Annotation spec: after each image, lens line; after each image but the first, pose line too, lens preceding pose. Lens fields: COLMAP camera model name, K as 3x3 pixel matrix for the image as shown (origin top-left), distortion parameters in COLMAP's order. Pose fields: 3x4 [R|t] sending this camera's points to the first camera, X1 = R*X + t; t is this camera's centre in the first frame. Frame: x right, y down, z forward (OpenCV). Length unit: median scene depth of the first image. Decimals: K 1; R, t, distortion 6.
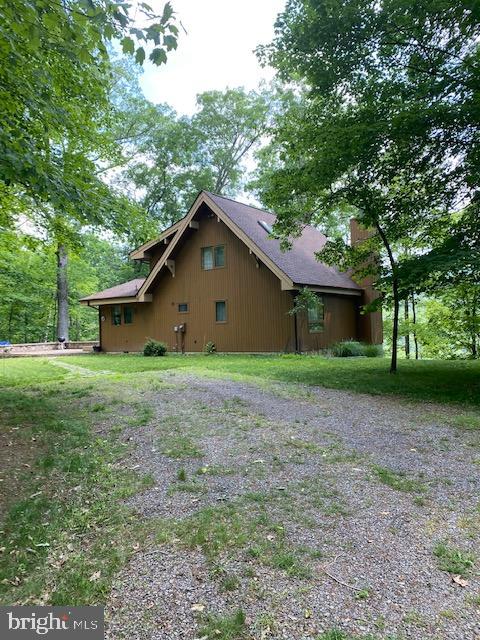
lens RADIAL K [[485.0, 0, 240.6], [0, 485.0, 317.9], [0, 0, 1]] dist [-0.004337, -0.001842]
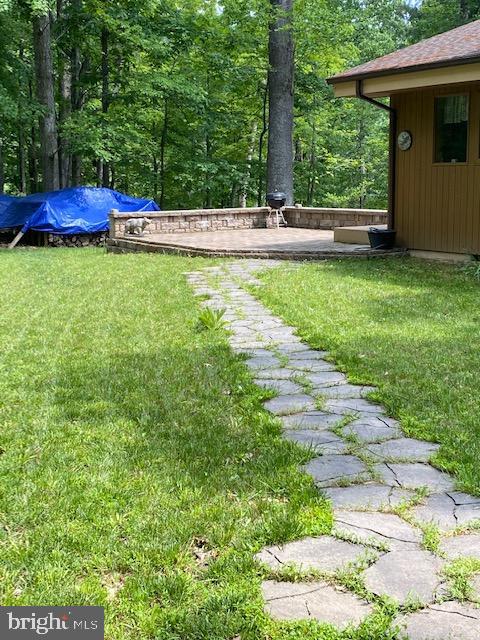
lens RADIAL K [[916.9, 0, 241.4], [0, 916.9, 319.8], [0, 0, 1]] dist [0.150514, 0.000000]
pose [[0.923300, 0.075338, -0.376617, -0.126792], [-0.003752, 0.982296, 0.187299, 0.003573], [0.384060, -0.171520, 0.907237, 0.348626]]
